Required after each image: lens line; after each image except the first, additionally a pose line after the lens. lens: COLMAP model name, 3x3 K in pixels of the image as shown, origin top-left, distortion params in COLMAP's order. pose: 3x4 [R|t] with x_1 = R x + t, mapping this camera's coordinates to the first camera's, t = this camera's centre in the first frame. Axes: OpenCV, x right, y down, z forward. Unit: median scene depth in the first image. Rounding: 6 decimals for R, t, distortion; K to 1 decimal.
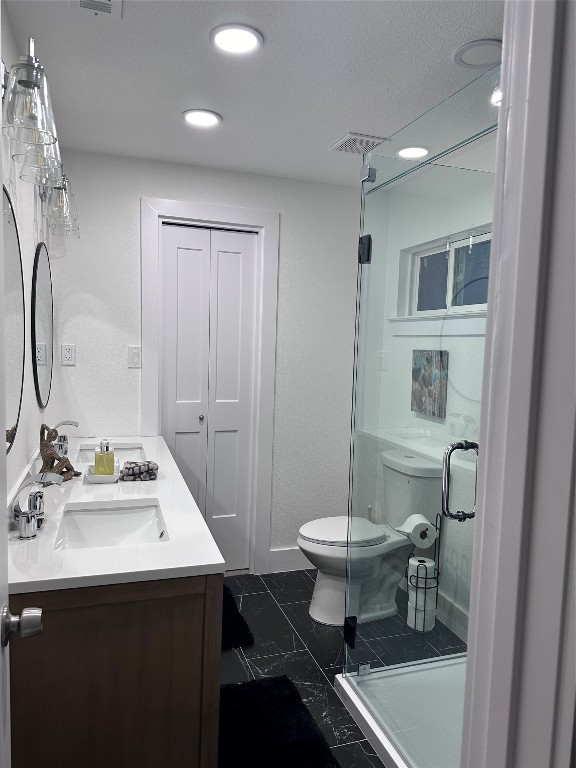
lens RADIAL K [[539.3, 0, 288.0], [0, 539.3, 384.0], [0, 0, 1]] dist [0.168088, -0.287920]
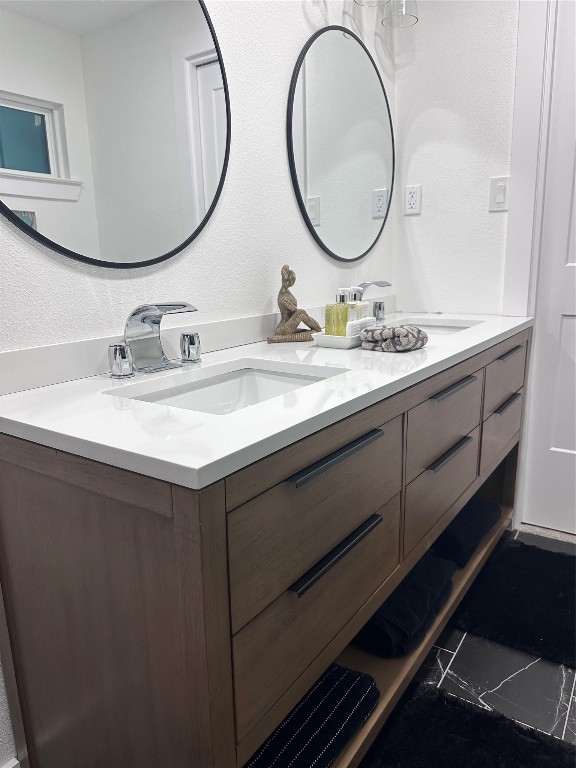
lens RADIAL K [[539.3, 0, 288.0], [0, 539.3, 384.0], [0, 0, 1]] dist [0.168088, -0.287920]
pose [[0.596393, 0.131278, -0.791885, 0.177045], [-0.028374, 0.989367, 0.142648, 0.125795], [0.802191, -0.062605, 0.593776, 0.524409]]
